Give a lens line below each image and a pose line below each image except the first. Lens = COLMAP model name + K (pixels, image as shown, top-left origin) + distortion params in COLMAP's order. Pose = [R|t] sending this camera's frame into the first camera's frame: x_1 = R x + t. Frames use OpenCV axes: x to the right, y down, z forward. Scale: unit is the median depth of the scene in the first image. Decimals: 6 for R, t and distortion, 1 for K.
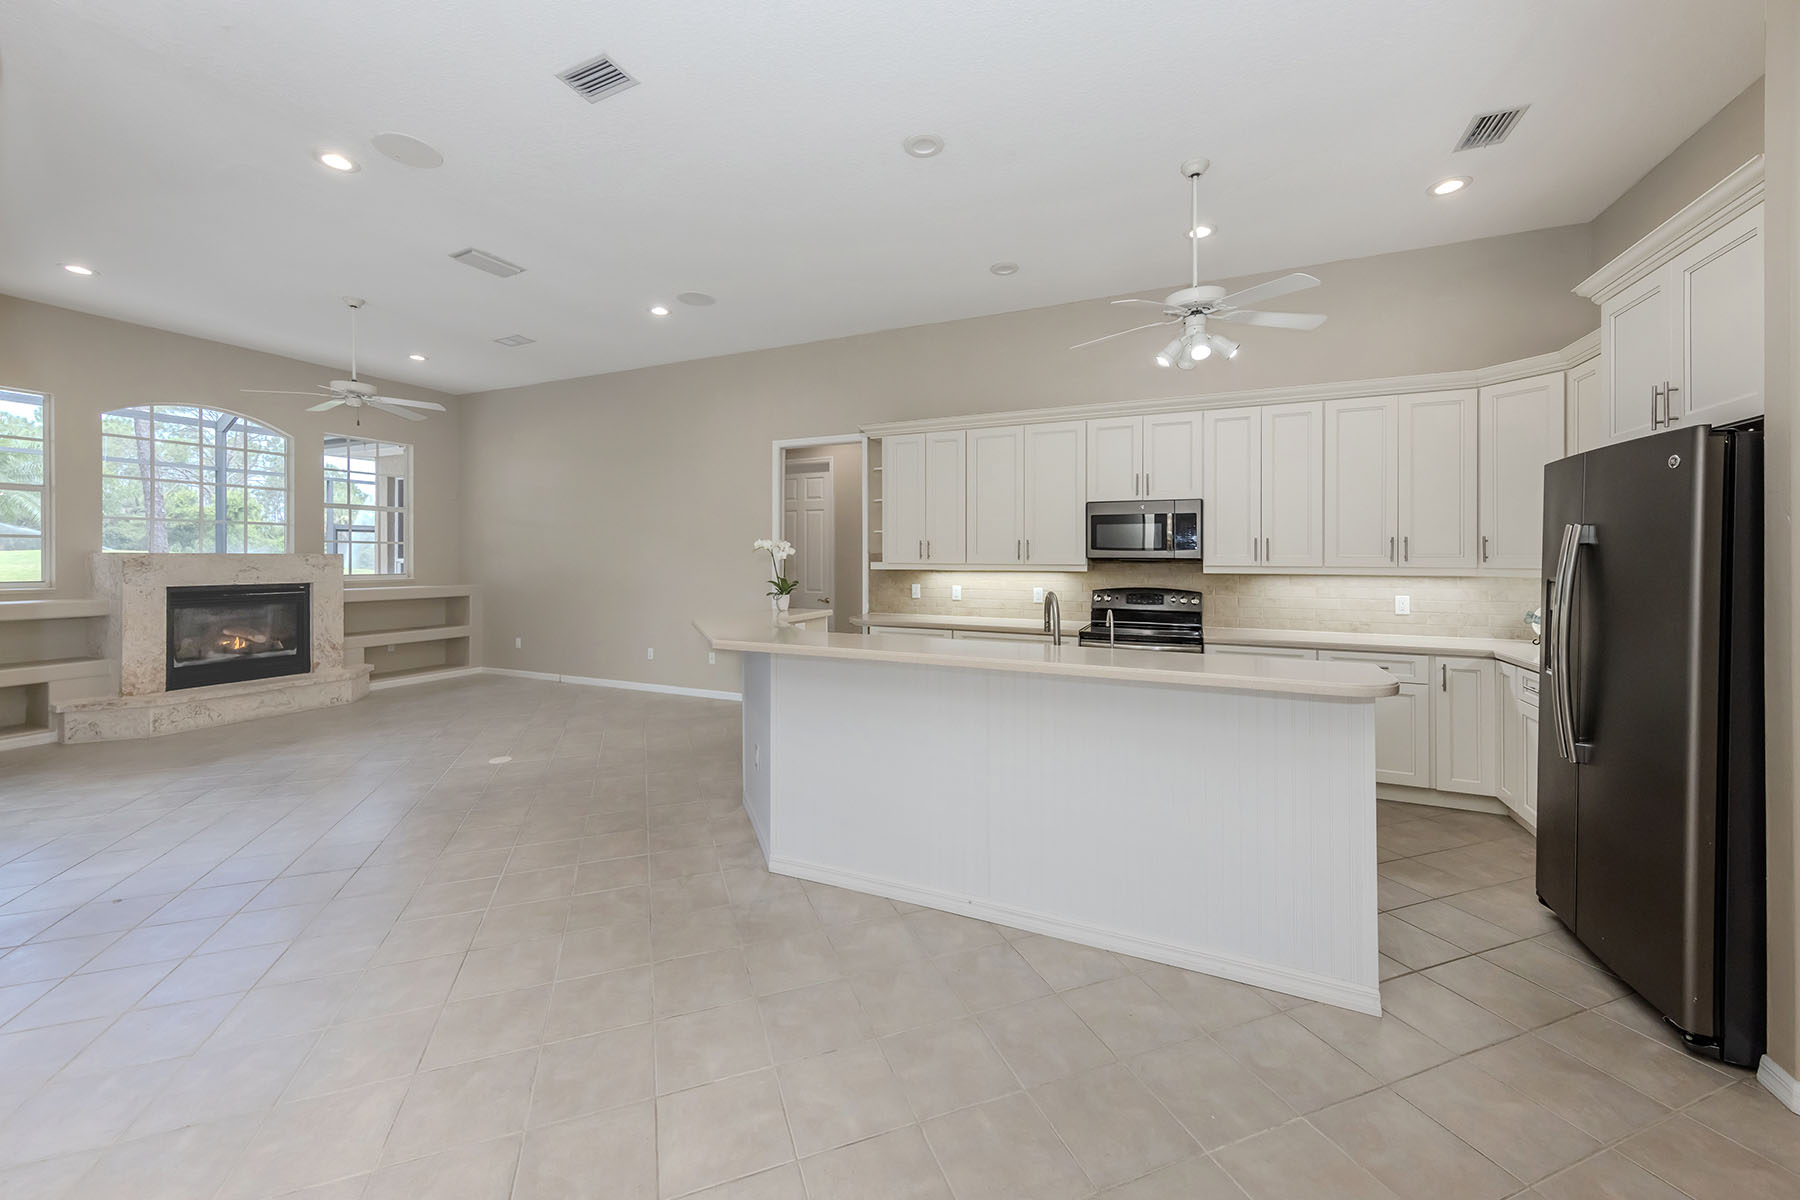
lens RADIAL K [[677.9, 0, 880.6], [0, 677.9, 563.9], [0, 0, 1]] dist [0.002083, 0.000328]
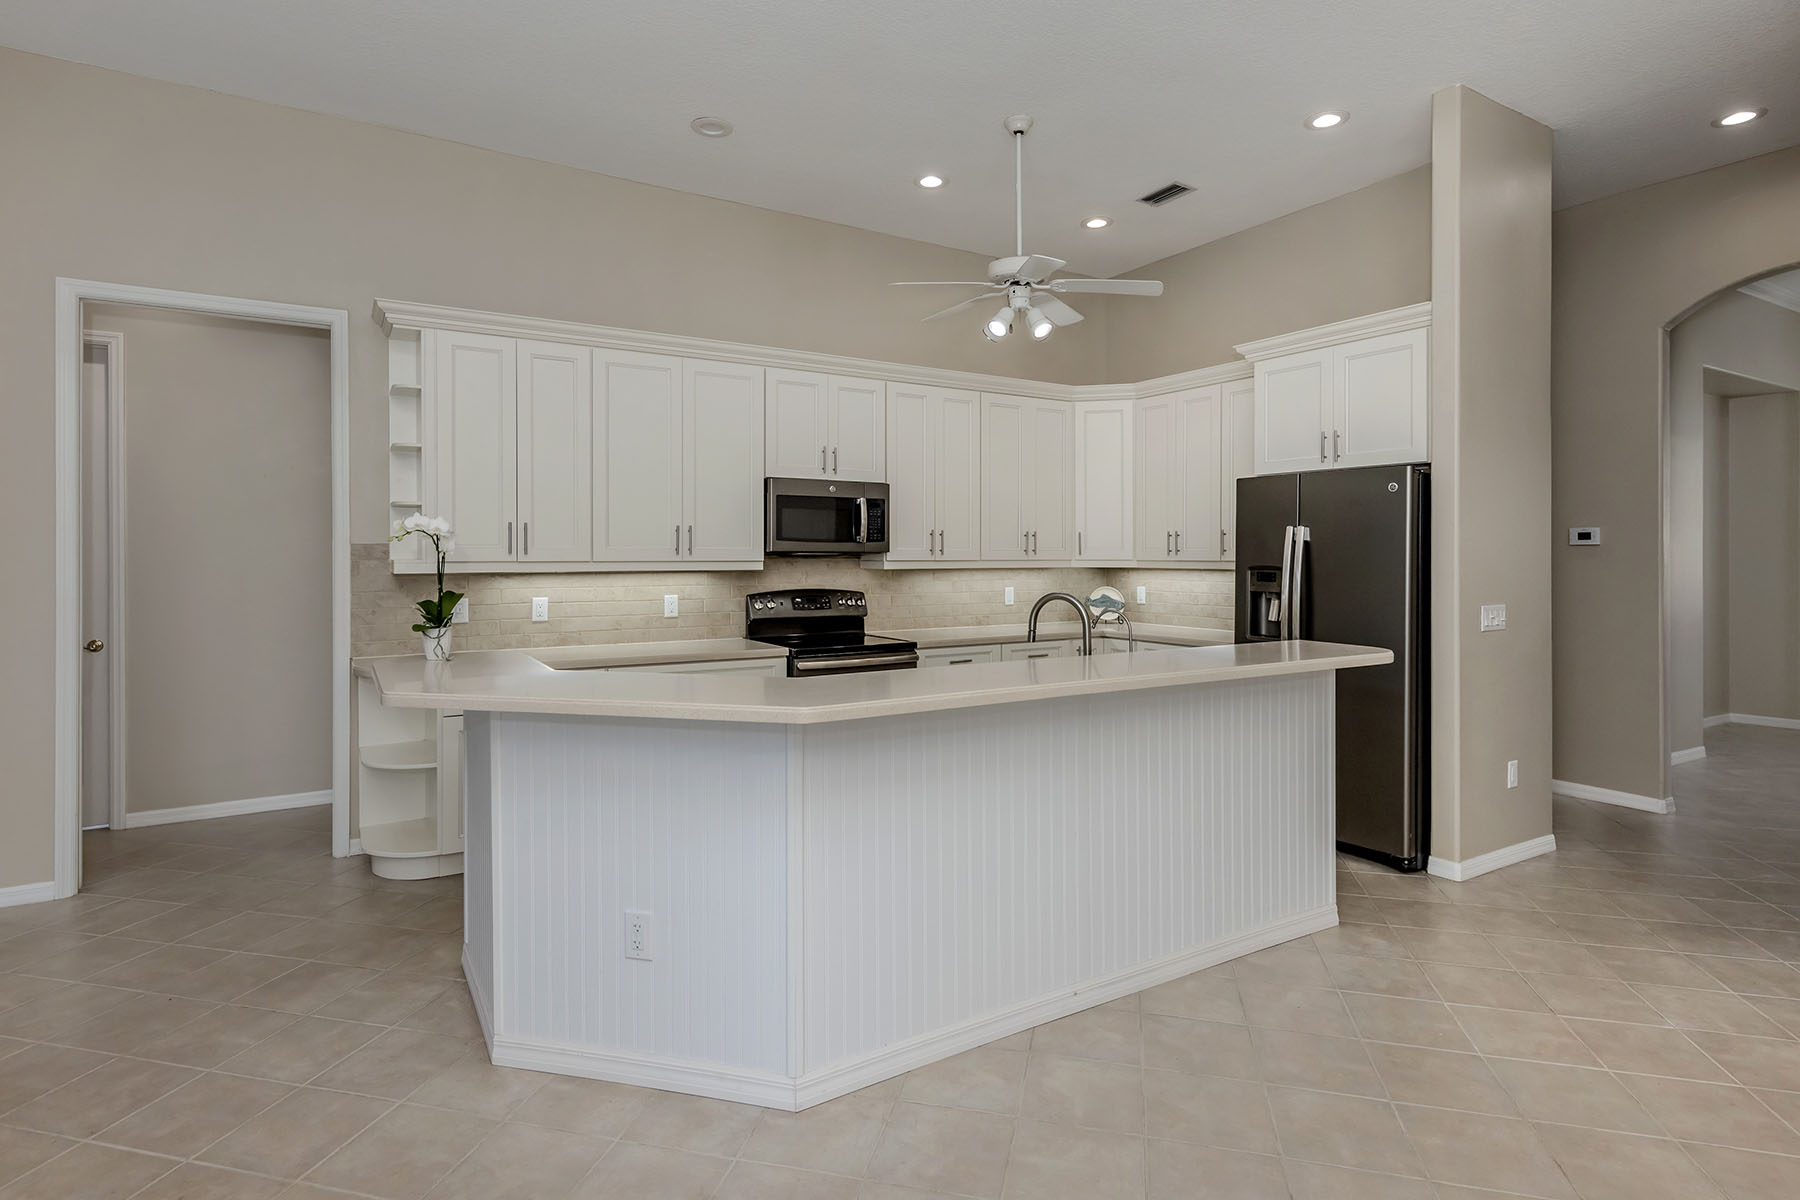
lens RADIAL K [[933.2, 0, 896.5], [0, 933.2, 559.9], [0, 0, 1]] dist [0.006857, 0.000198]
pose [[0.548241, -0.009589, 0.836265, -0.518241], [0.008087, 0.999948, 0.006164, -0.005544], [-0.836281, 0.003384, 0.548290, 0.342835]]
